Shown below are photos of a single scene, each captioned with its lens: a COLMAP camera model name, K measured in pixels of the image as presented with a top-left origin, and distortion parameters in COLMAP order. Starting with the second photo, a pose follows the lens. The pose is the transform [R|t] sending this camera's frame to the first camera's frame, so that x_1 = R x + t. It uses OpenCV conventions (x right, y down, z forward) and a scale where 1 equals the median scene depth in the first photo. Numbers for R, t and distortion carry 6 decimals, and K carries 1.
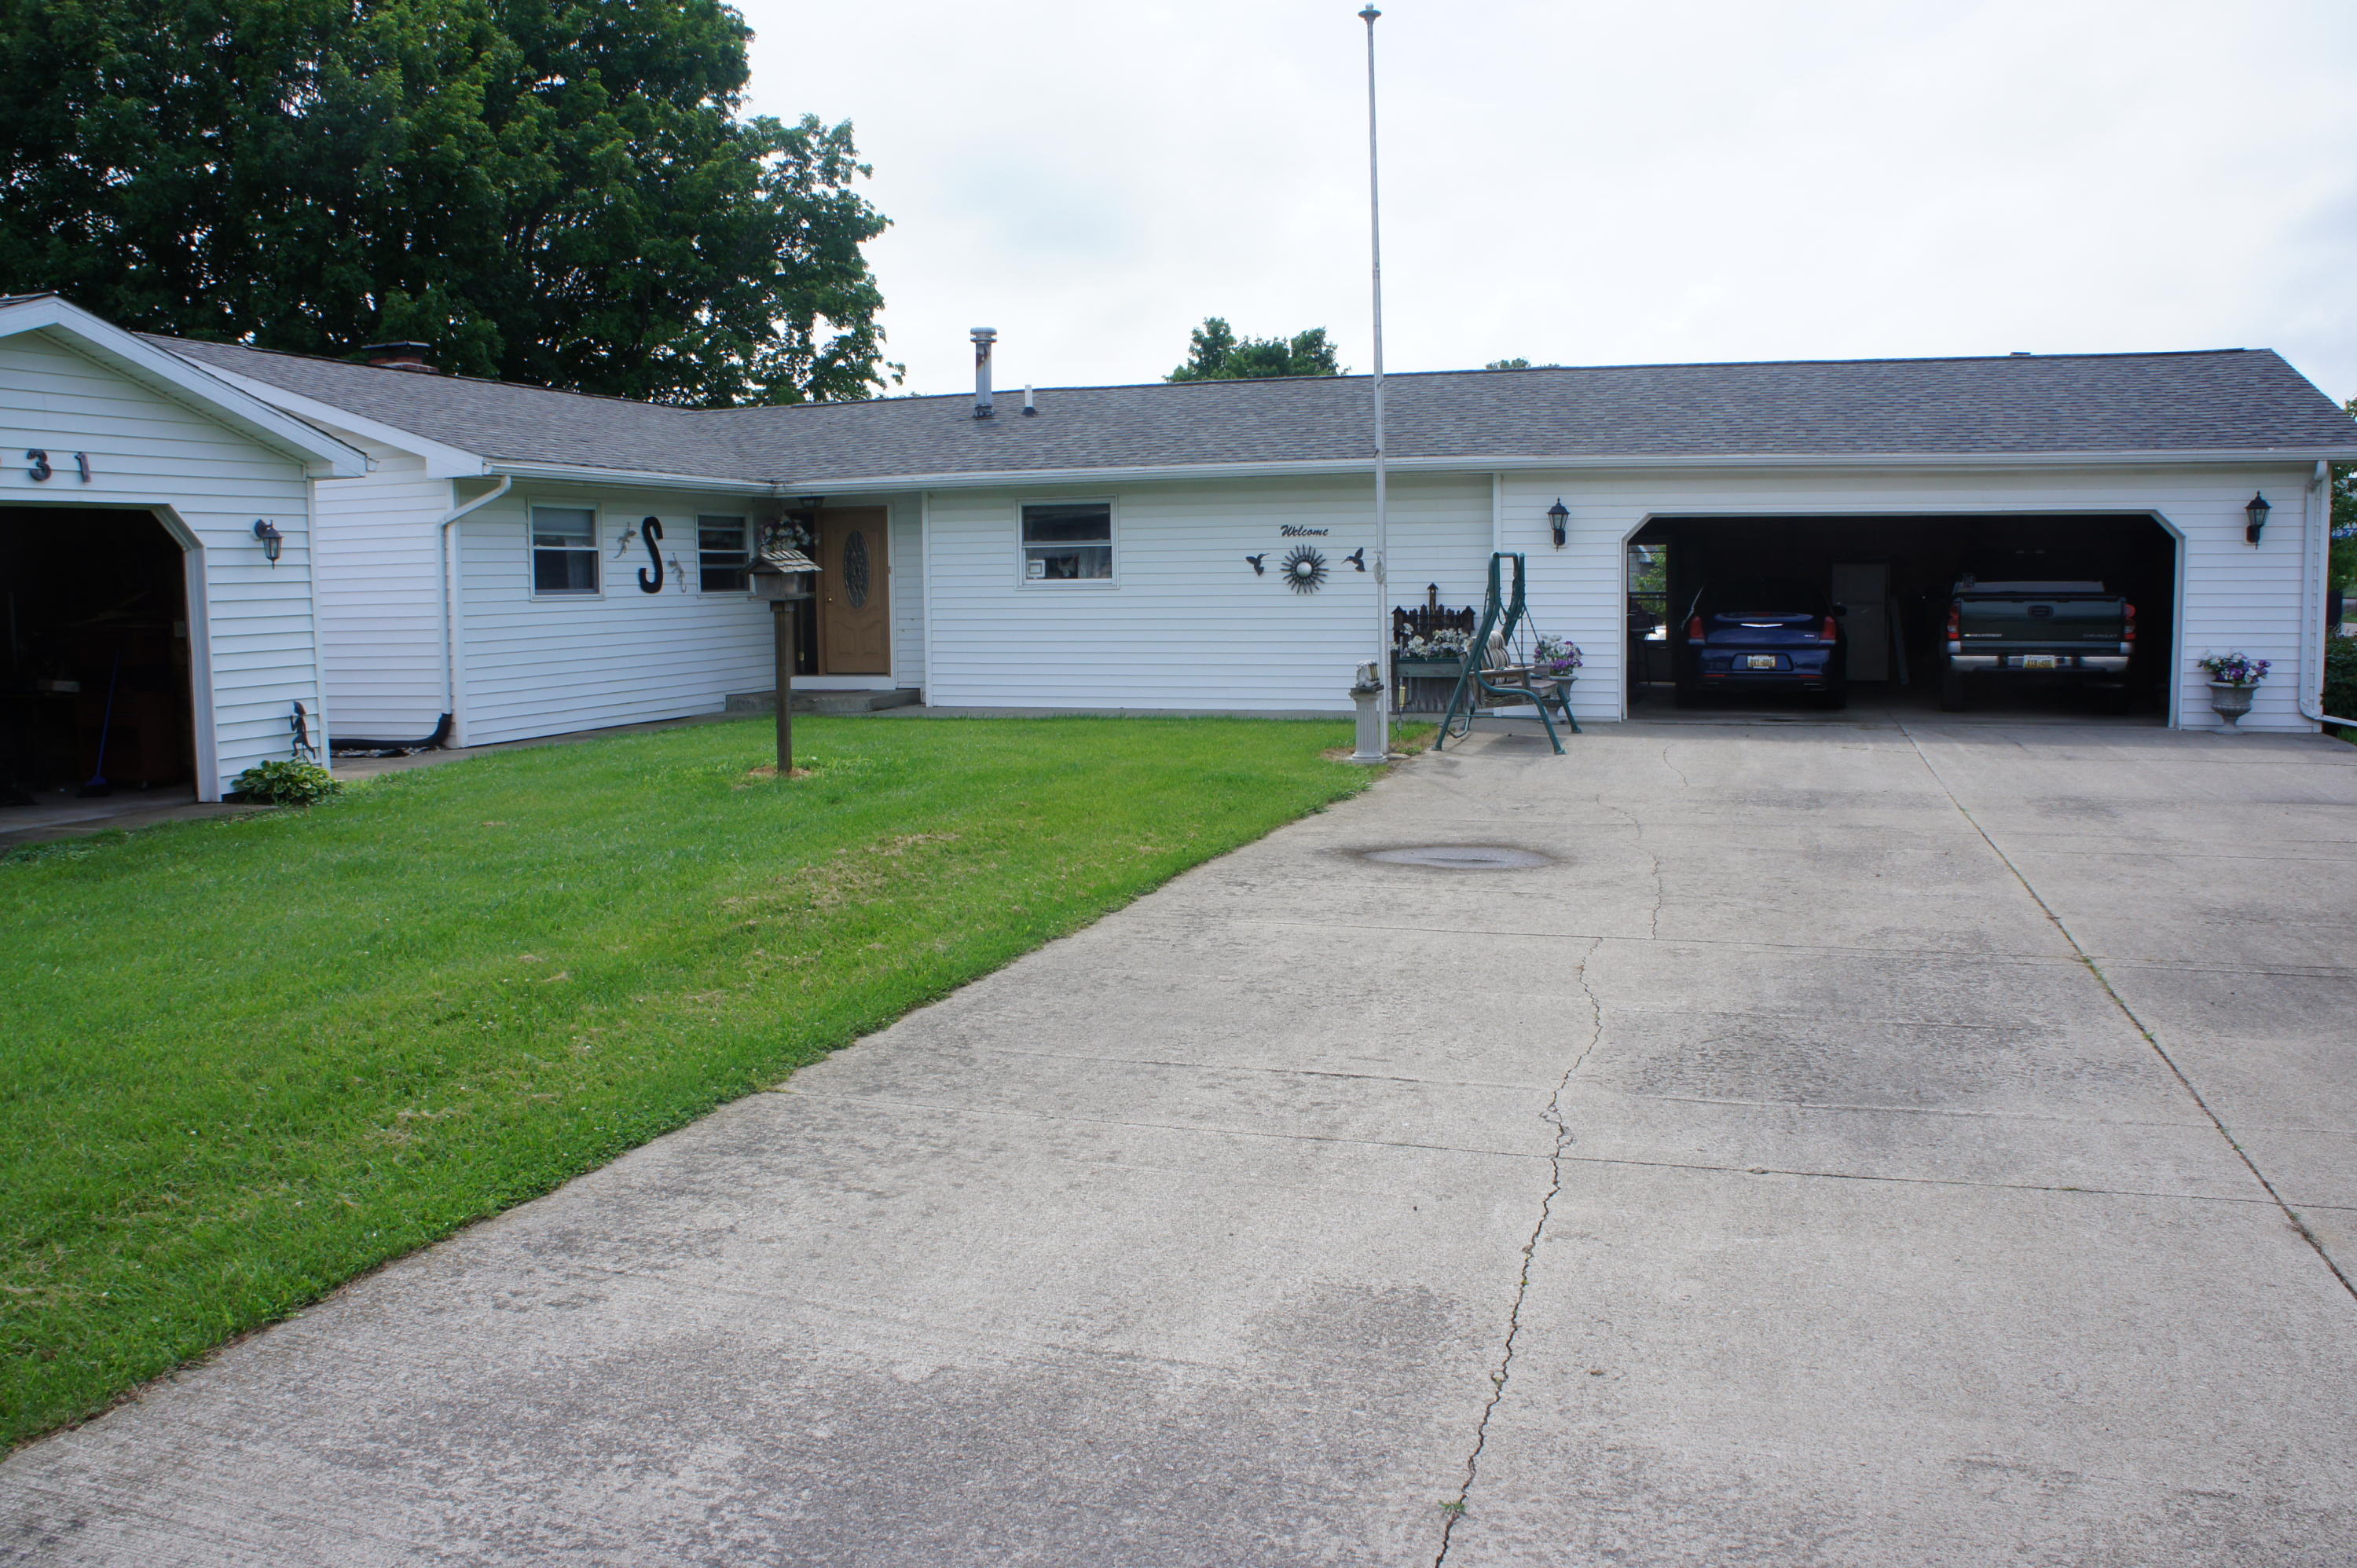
lens RADIAL K [[1830.1, 0, 1180.5], [0, 1830.1, 771.6], [0, 0, 1]] dist [-0.085194, 0.006908]
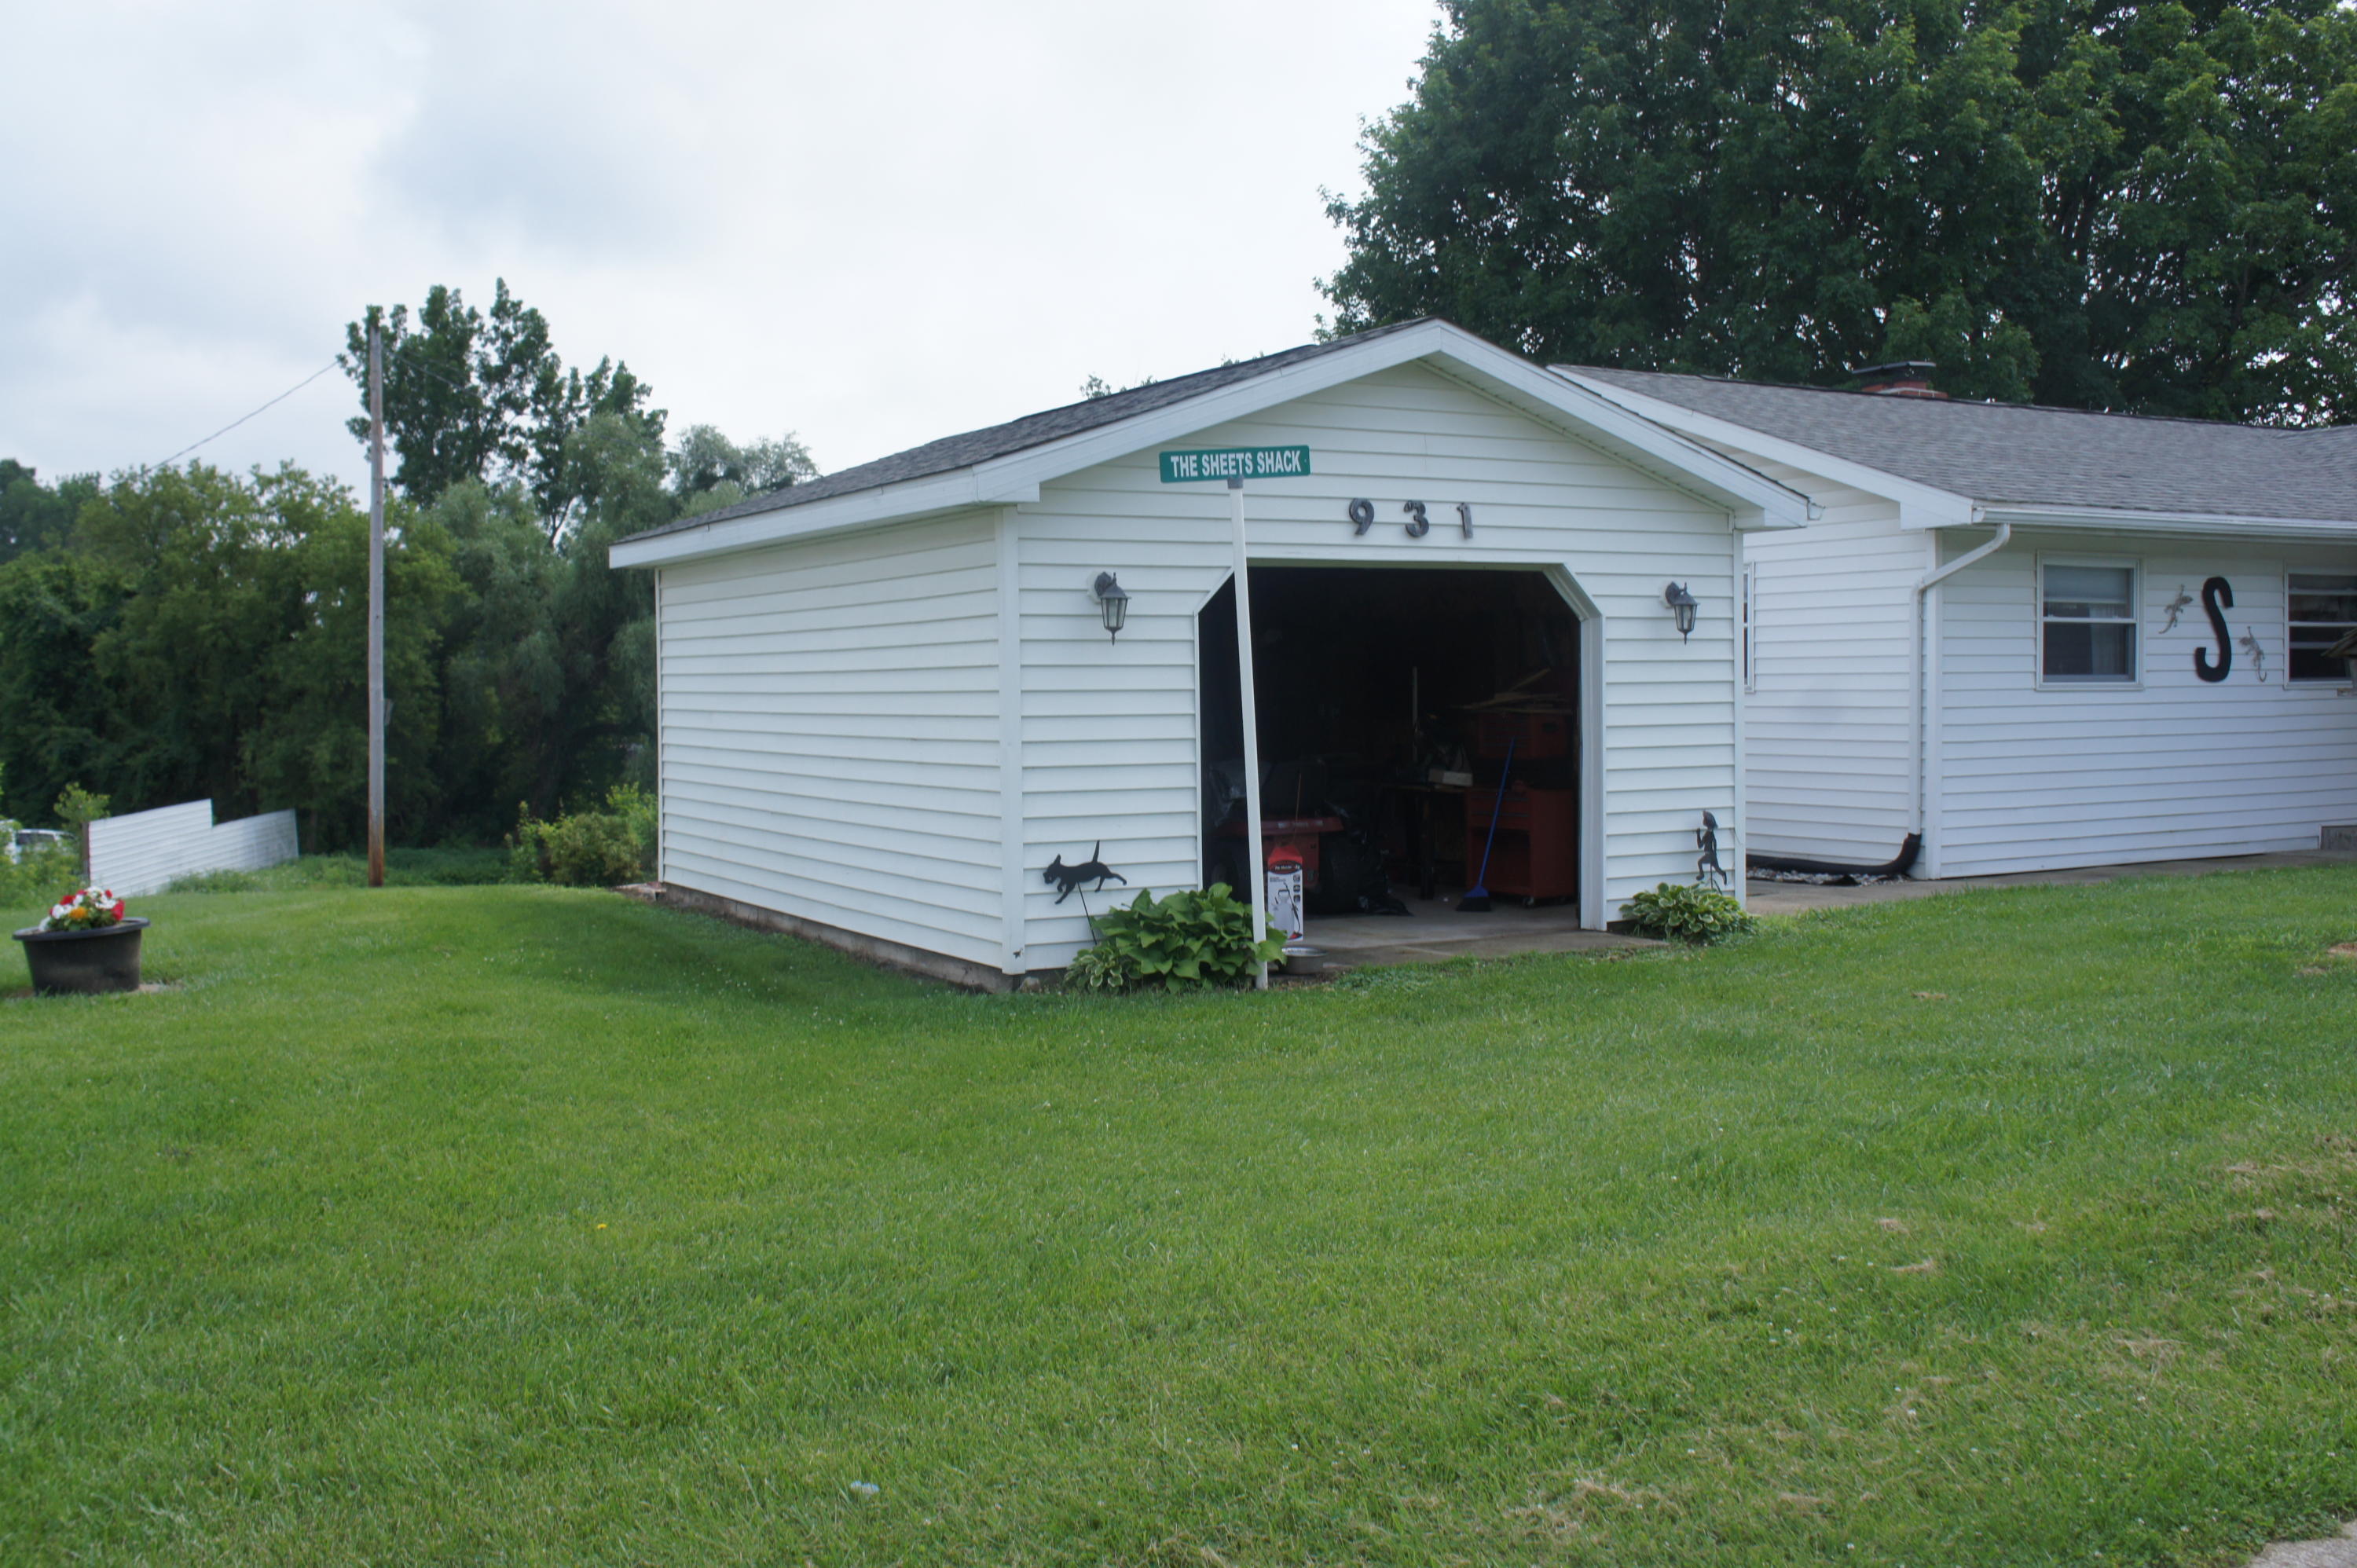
lens RADIAL K [[2258.0, 0, 1213.7], [0, 2258.0, 732.4], [0, 0, 1]] dist [-0.005621, 0.000000]
pose [[0.754086, 0.024209, -0.656329, -0.003096], [-0.073037, 0.996213, -0.047170, -0.010398], [0.652702, 0.083507, 0.752999, 0.100367]]
